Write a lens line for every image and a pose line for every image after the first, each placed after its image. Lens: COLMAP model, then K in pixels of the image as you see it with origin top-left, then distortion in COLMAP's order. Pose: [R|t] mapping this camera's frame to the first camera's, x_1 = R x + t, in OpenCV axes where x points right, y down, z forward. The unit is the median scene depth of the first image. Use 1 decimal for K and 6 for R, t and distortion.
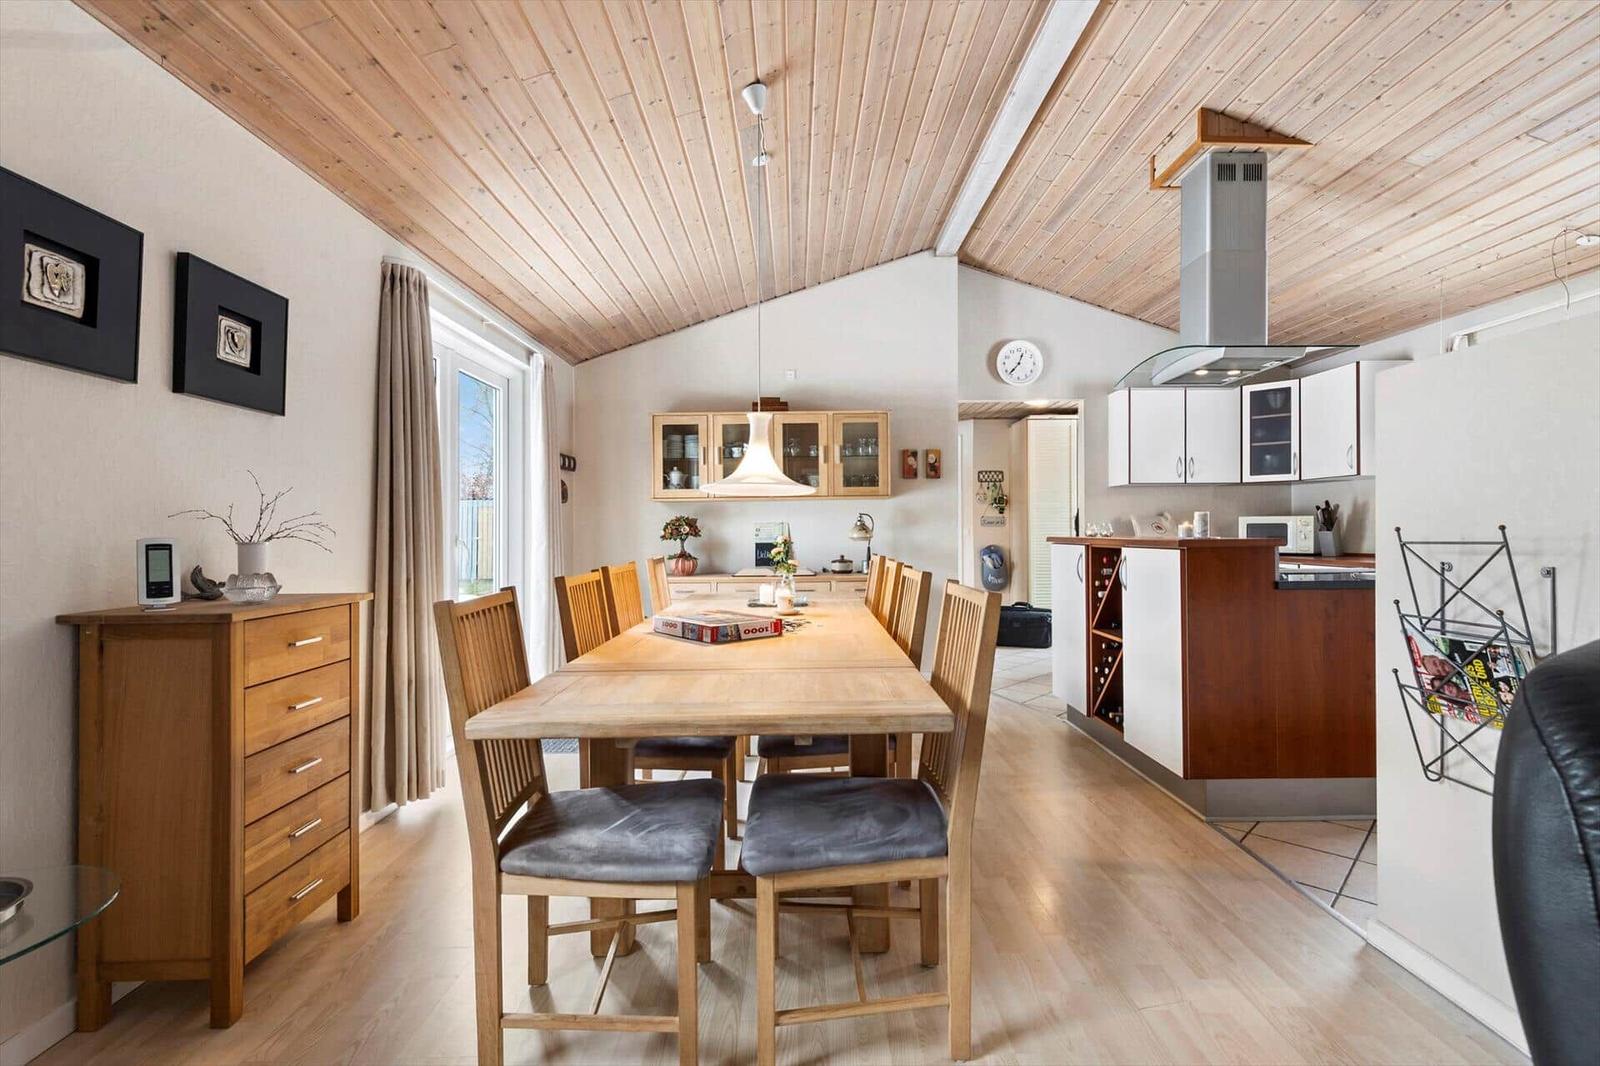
lens RADIAL K [[717.2, 0, 800.0], [0, 717.2, 533.0], [0, 0, 1]] dist [0.001274, 0.000187]
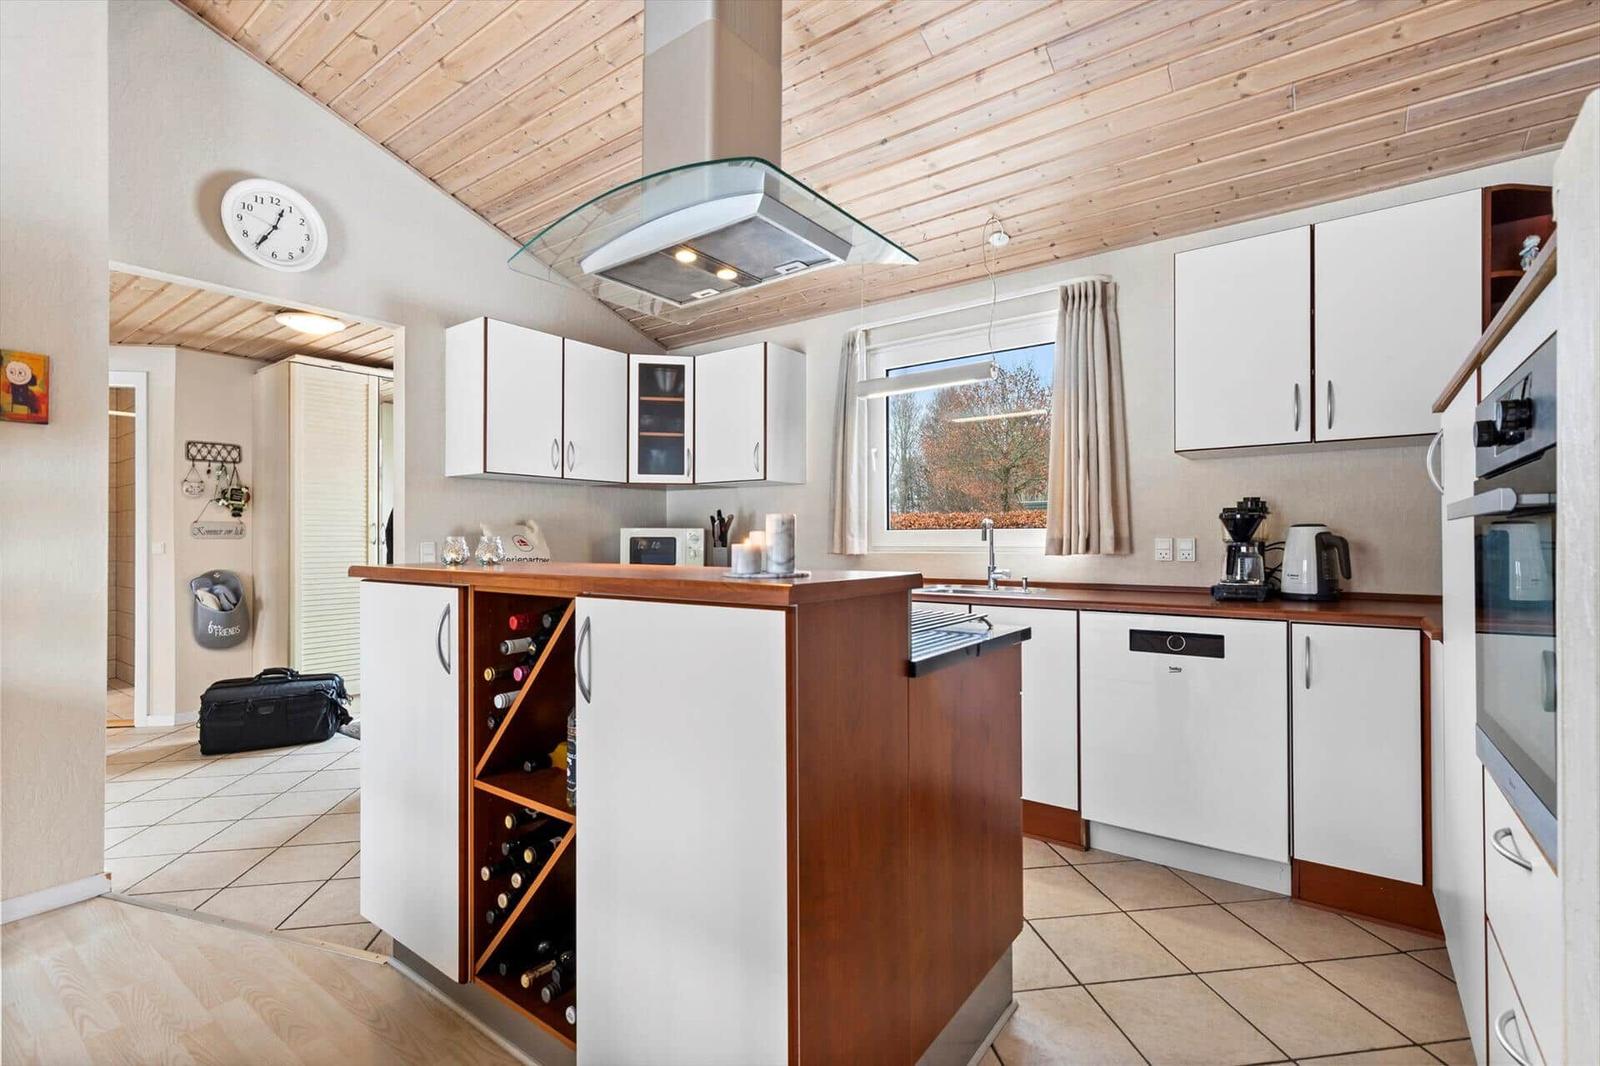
lens RADIAL K [[729.3, 0, 814.1], [0, 729.3, 535.2], [0, 0, 1]] dist [0.005362, -0.000185]
pose [[0.593454, 0.008567, 0.804823, 0.125338], [0.001427, 0.999931, -0.011696, -0.006712], [-0.804867, 0.008090, 0.593400, 0.416516]]
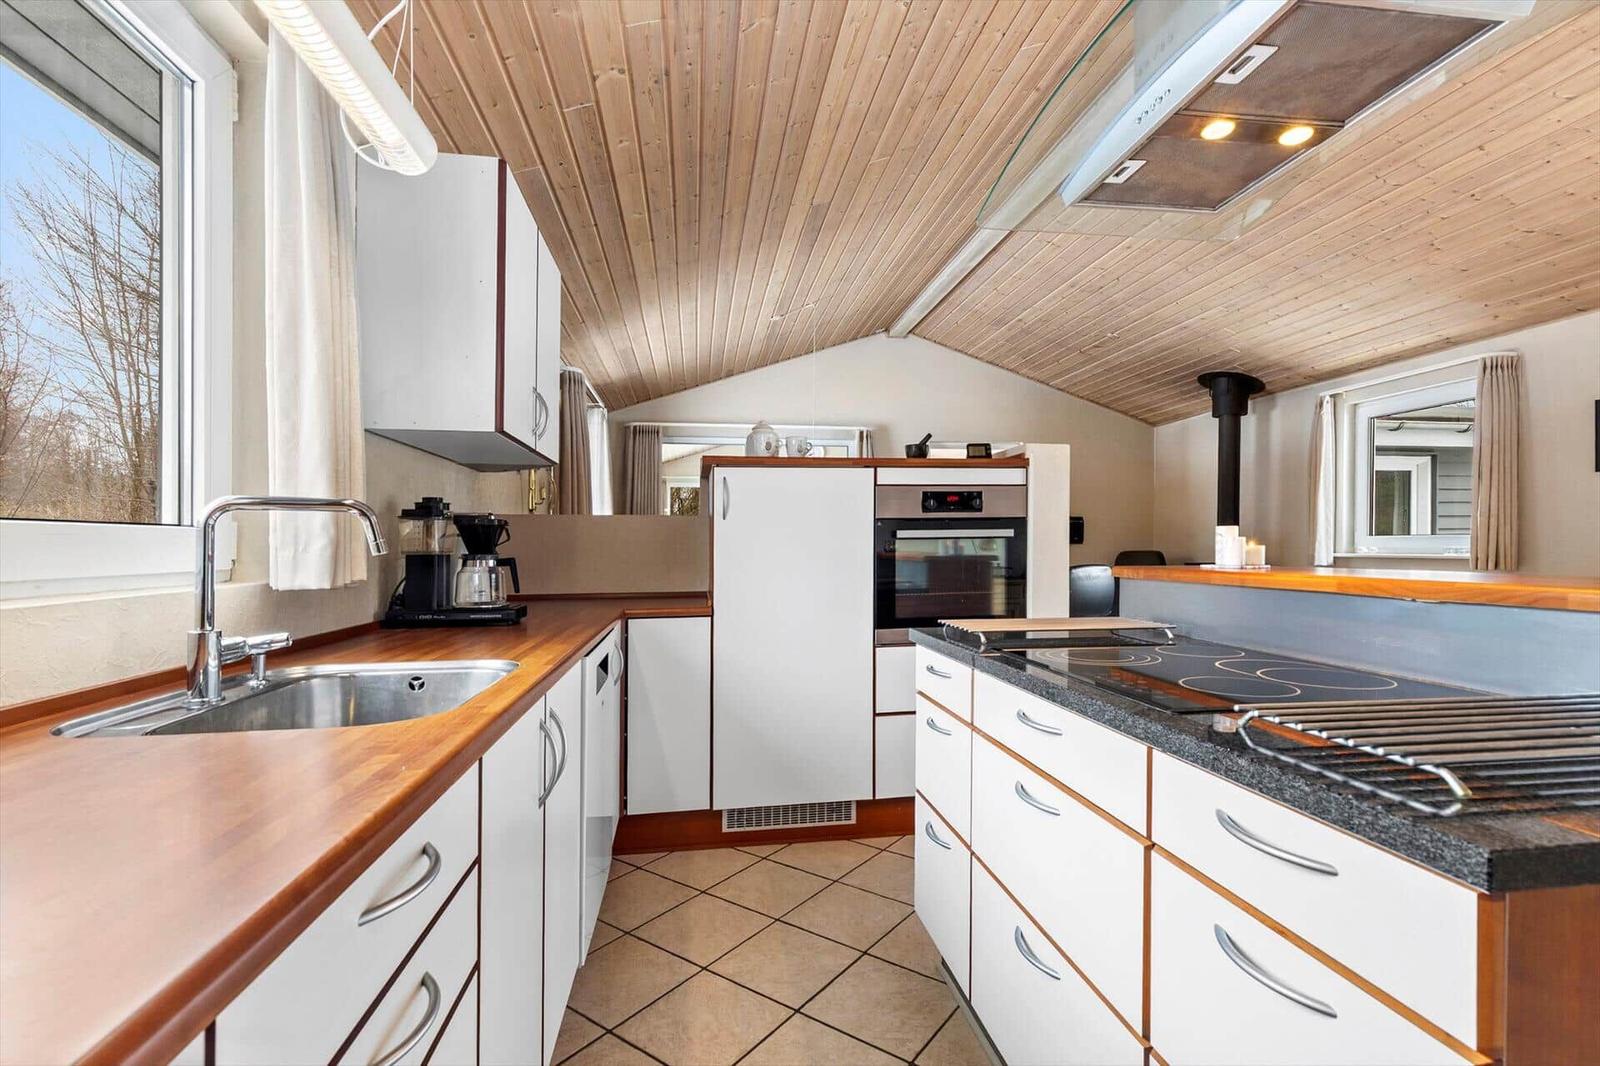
lens RADIAL K [[729.3, 0, 814.1], [0, 729.3, 535.2], [0, 0, 1]] dist [0.005362, -0.000185]
pose [[-0.987268, 0.004582, -0.158997, 0.601935], [0.005259, 0.999979, -0.003836, -0.009746], [0.158976, -0.004623, -0.987272, 0.924016]]
